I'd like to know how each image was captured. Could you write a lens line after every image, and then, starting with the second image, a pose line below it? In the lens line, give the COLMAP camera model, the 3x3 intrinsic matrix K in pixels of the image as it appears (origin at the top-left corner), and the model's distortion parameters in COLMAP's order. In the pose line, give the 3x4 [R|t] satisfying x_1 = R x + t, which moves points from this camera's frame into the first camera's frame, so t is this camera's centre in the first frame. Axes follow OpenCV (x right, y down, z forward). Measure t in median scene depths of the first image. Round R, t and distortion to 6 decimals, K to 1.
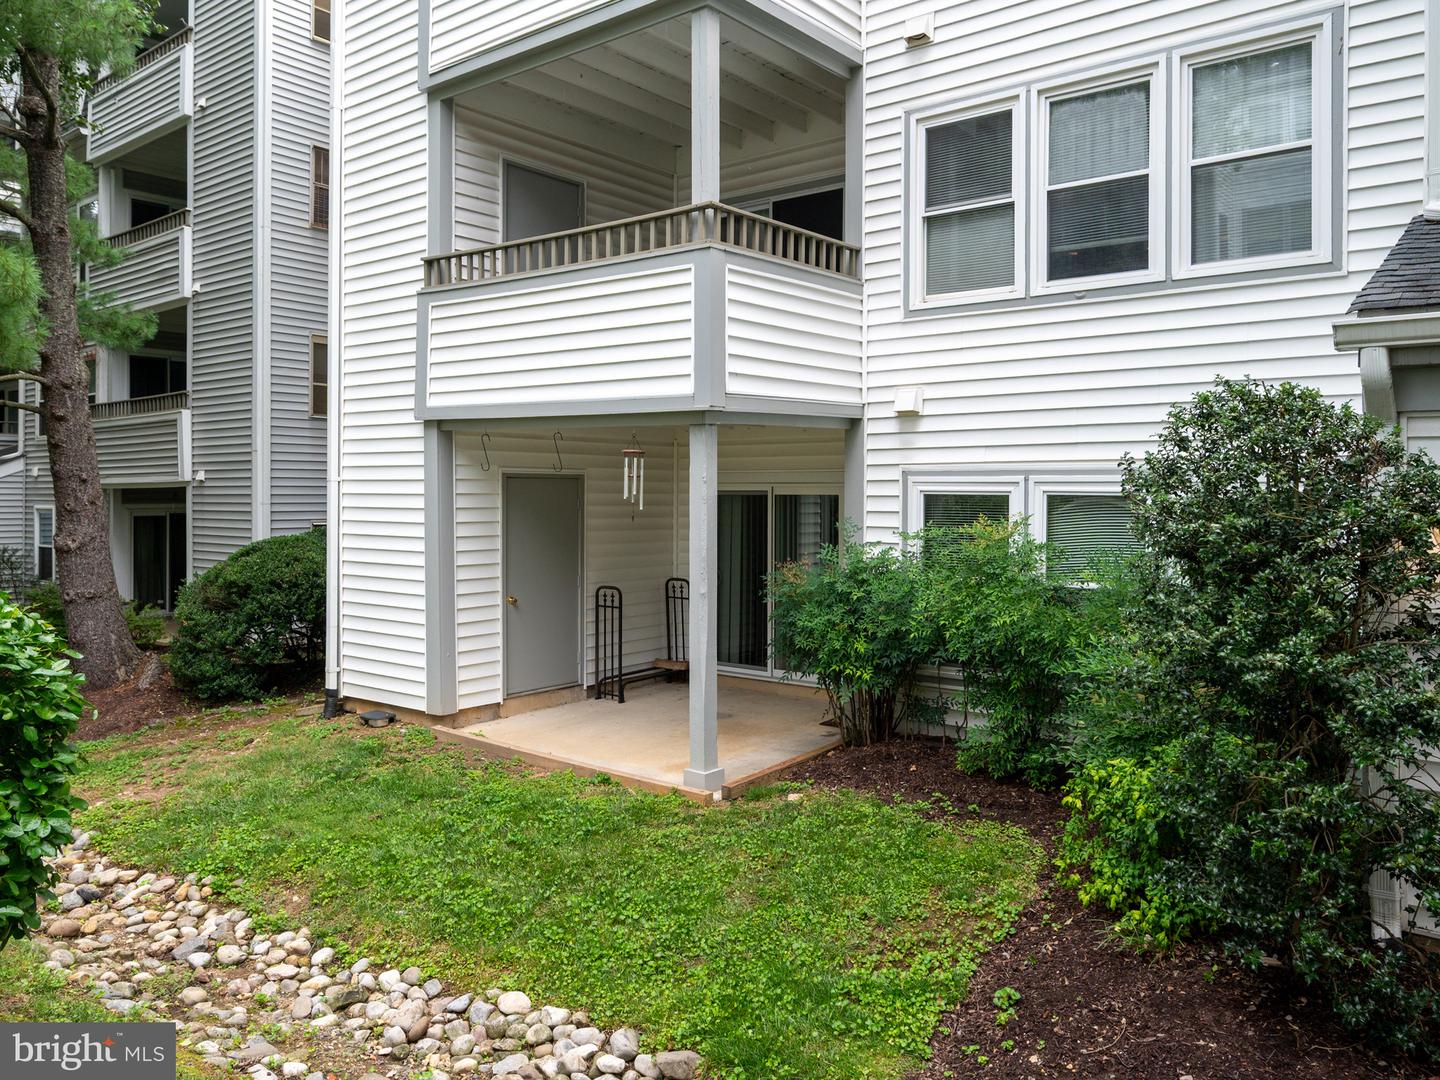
lens RADIAL K [[1084.1, 0, 720.0], [0, 1084.1, 540.0], [0, 0, 1]] dist [-0.000891, -0.000064]
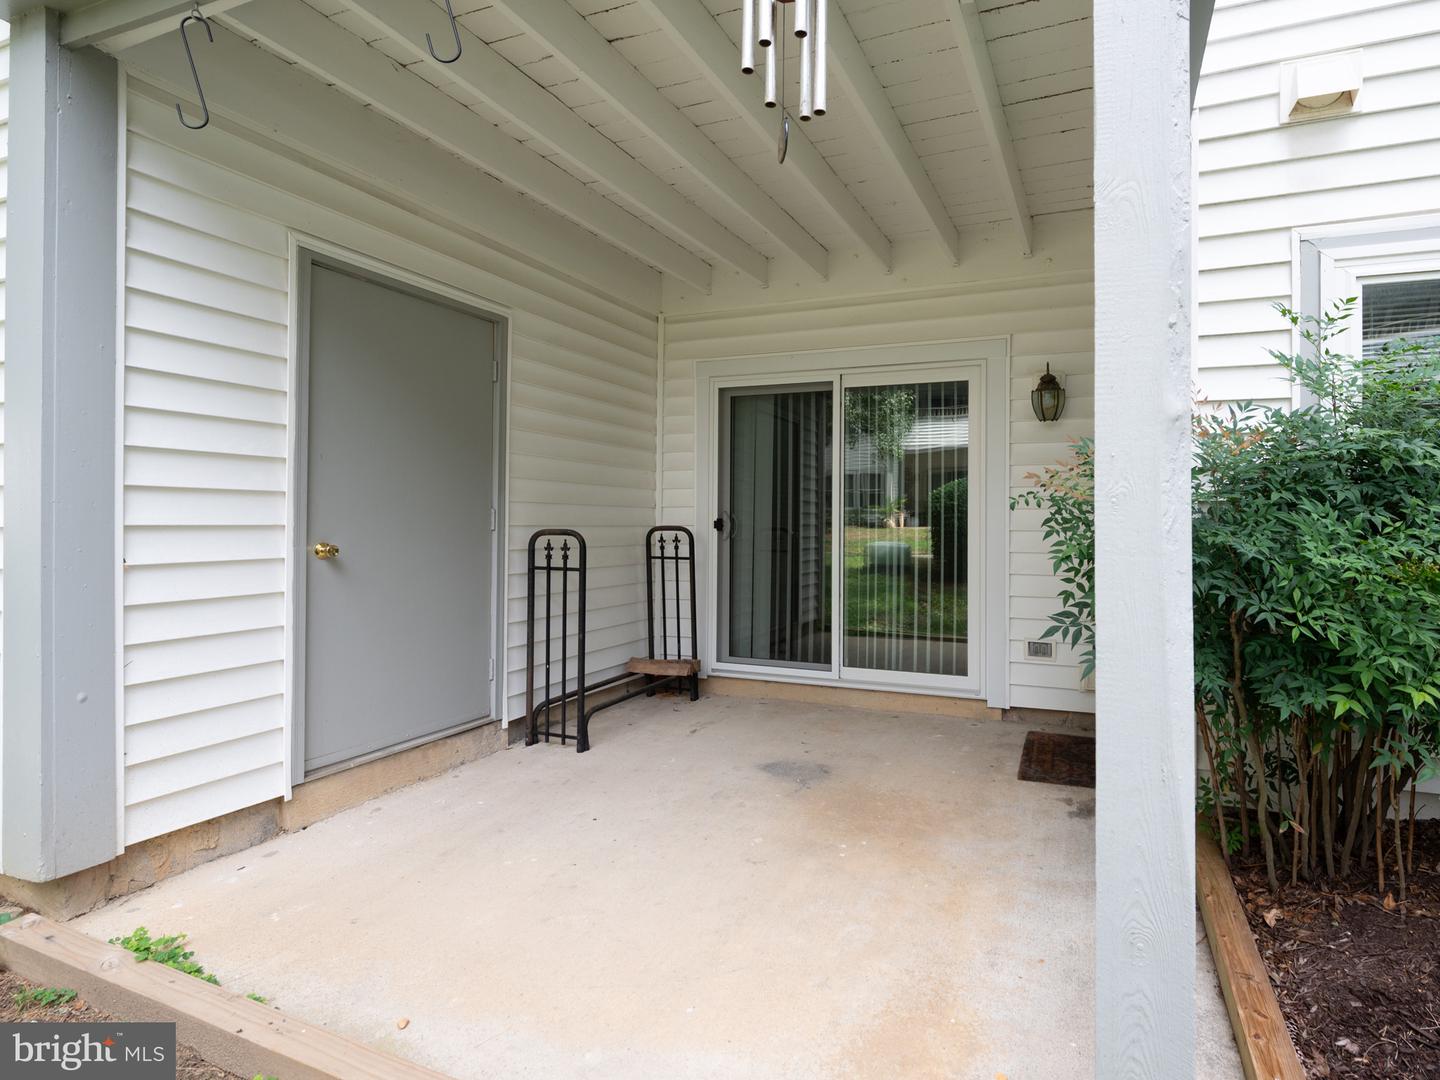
lens RADIAL K [[637.9, 0, 815.5], [0, 637.9, 543.7], [0, 0, 1]] dist [0.001425, -0.000046]
pose [[0.934844, 0.006777, 0.354994, -0.095226], [0.001679, 0.999722, -0.023506, 0.056861], [-0.355055, 0.022570, 0.934573, 0.663218]]
